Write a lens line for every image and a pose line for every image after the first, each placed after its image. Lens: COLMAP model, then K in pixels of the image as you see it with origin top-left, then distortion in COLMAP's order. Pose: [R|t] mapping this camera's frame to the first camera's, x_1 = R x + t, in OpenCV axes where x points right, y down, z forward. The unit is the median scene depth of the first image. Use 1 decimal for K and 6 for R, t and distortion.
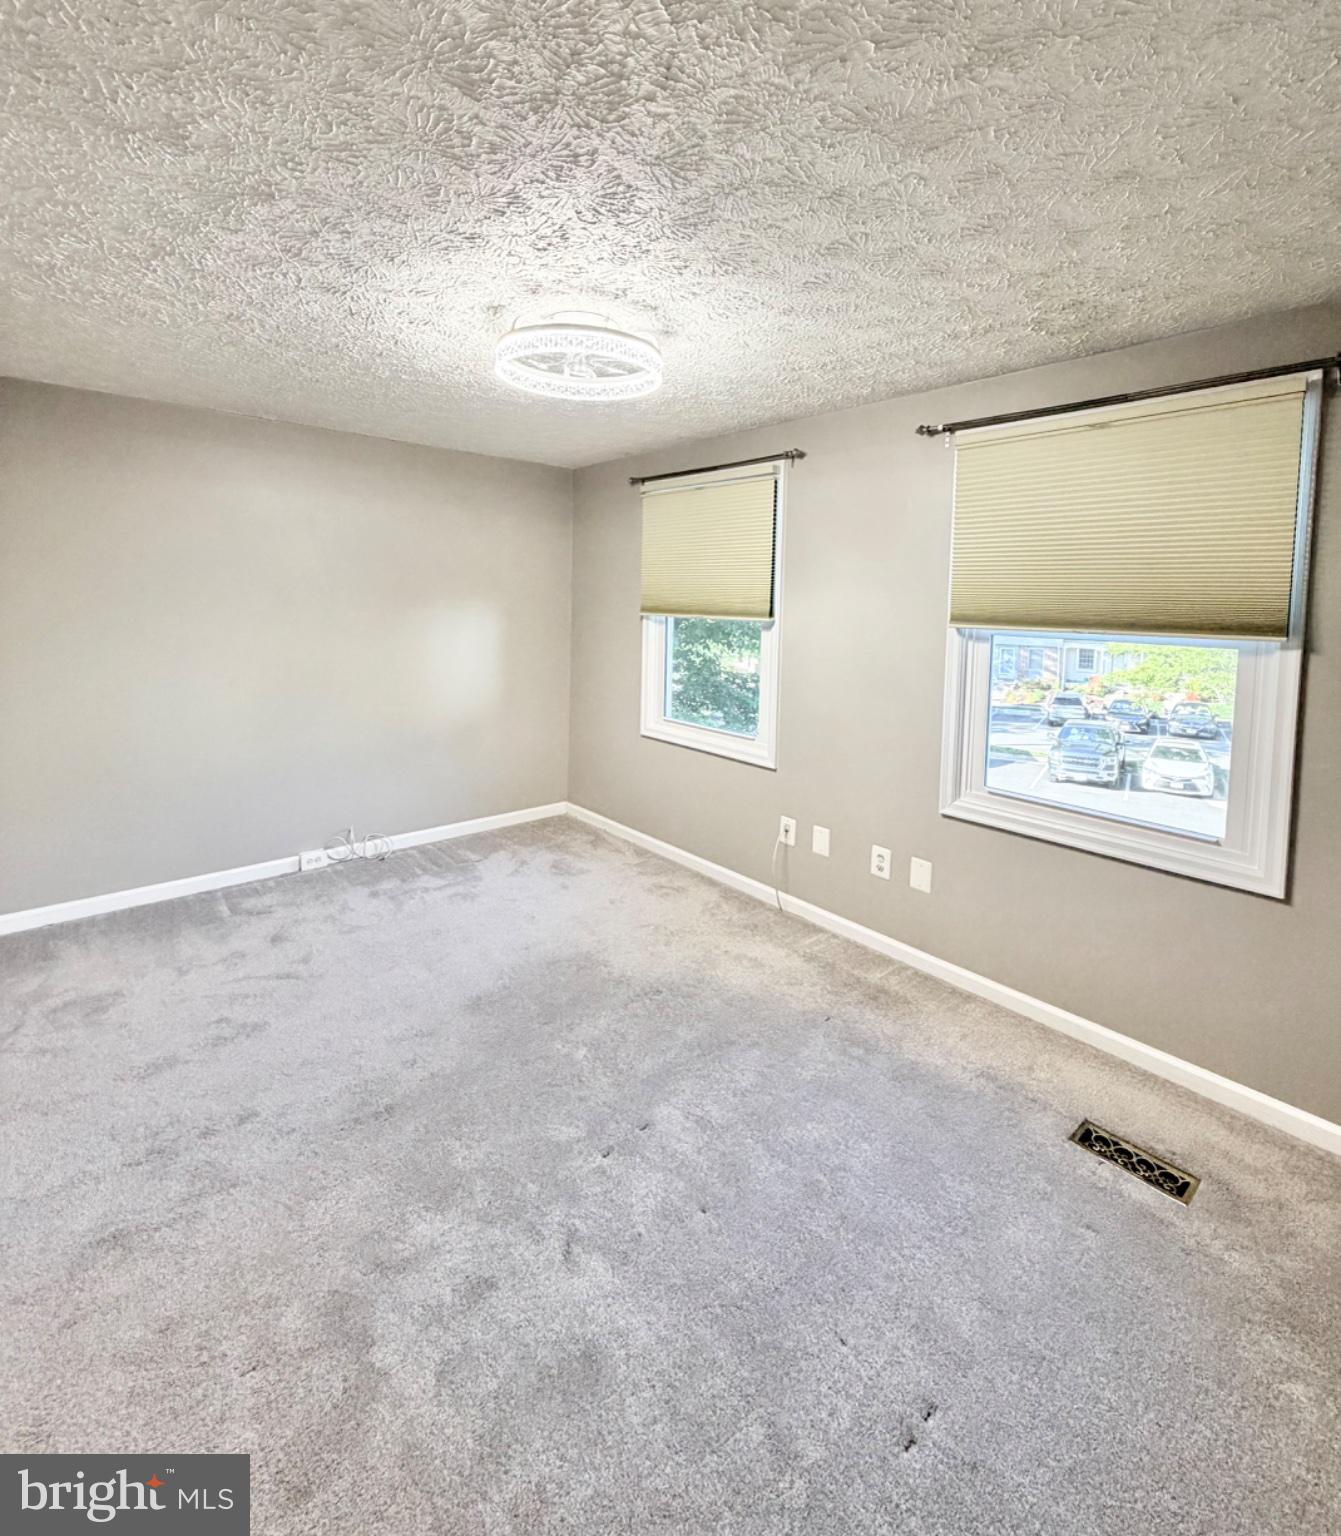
lens RADIAL K [[718.7, 0, 671.9], [0, 718.7, 641.0], [0, 0, 1]] dist [-0.000024, -0.000465]
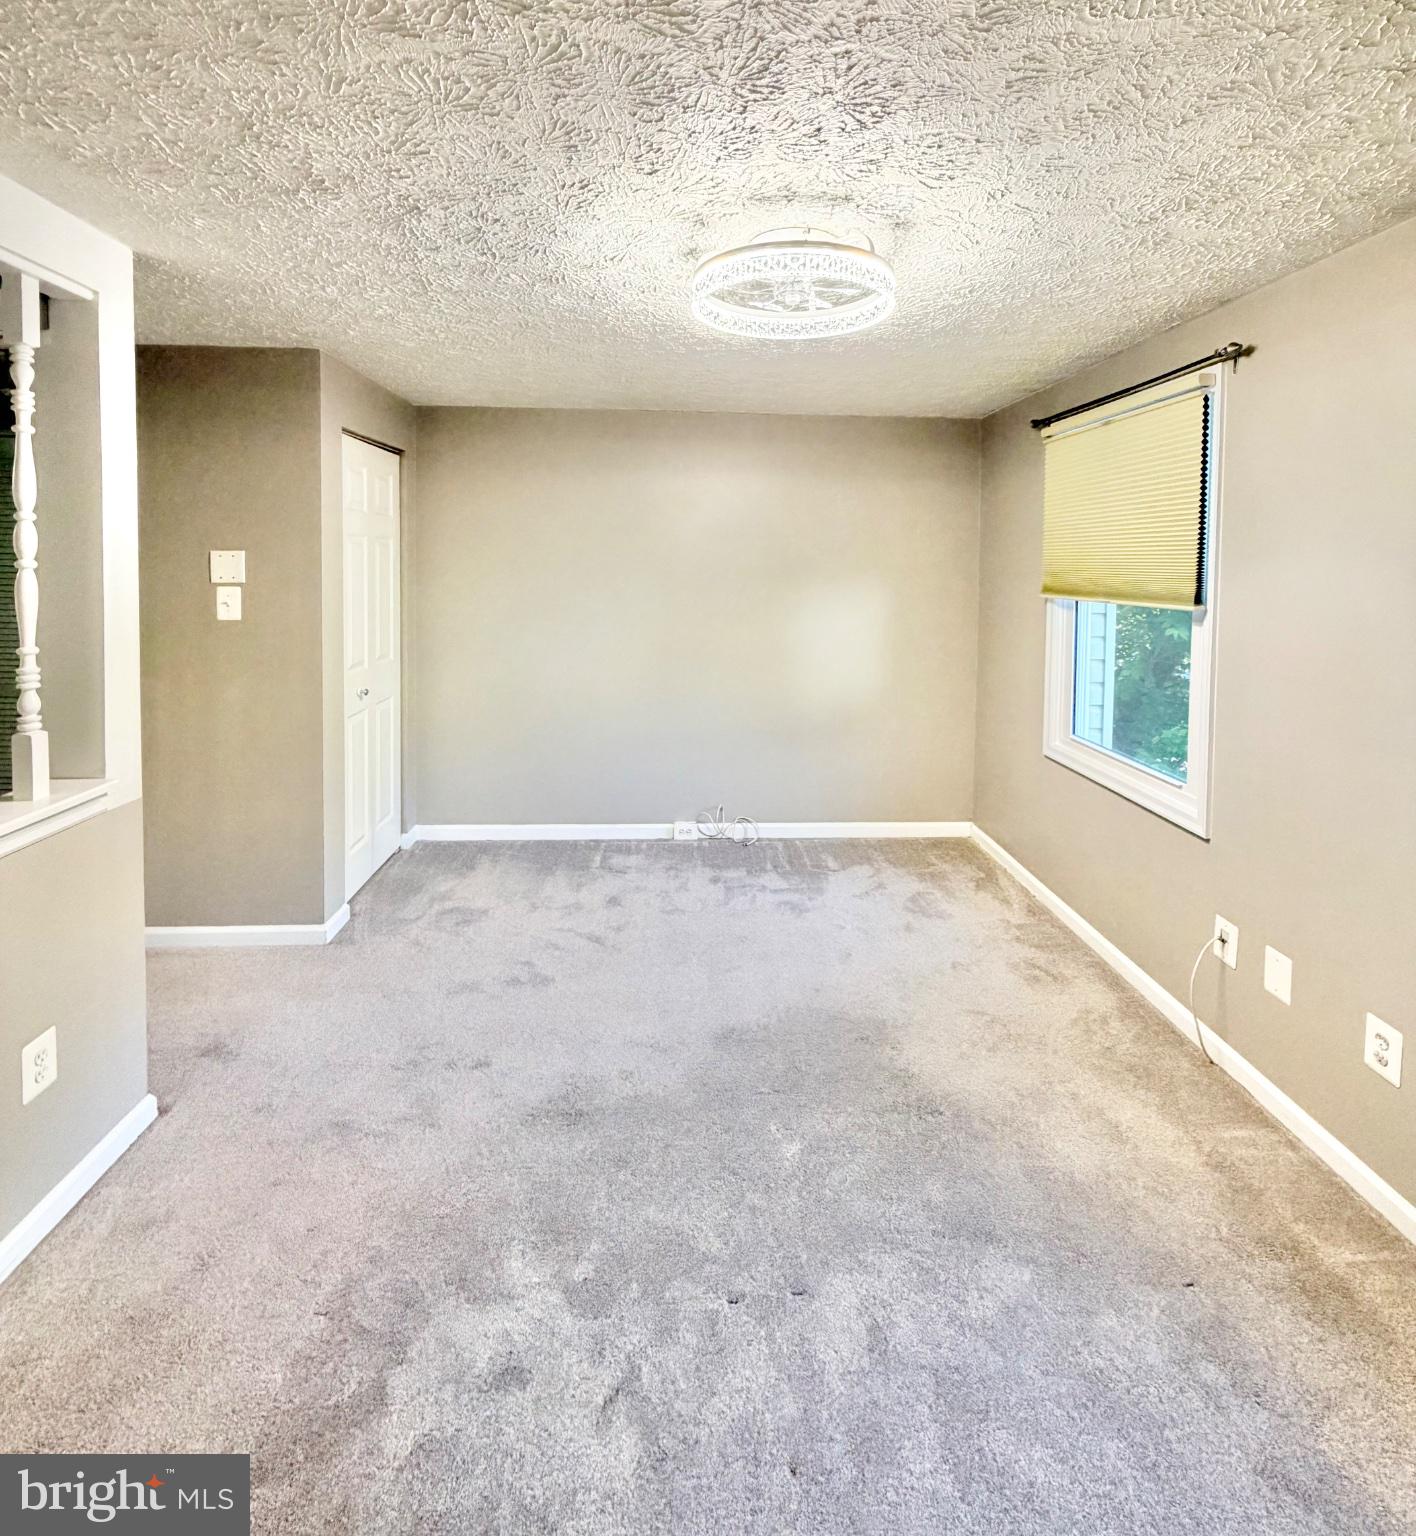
lens RADIAL K [[756.4, 0, 705.9], [0, 756.4, 590.8], [0, 0, 1]] dist [0.000244, 0.000178]
pose [[0.781237, 0.009975, -0.624155, 0.245803], [-0.031740, 0.999214, -0.023759, -0.017255], [0.623427, 0.038372, 0.780940, 0.202989]]
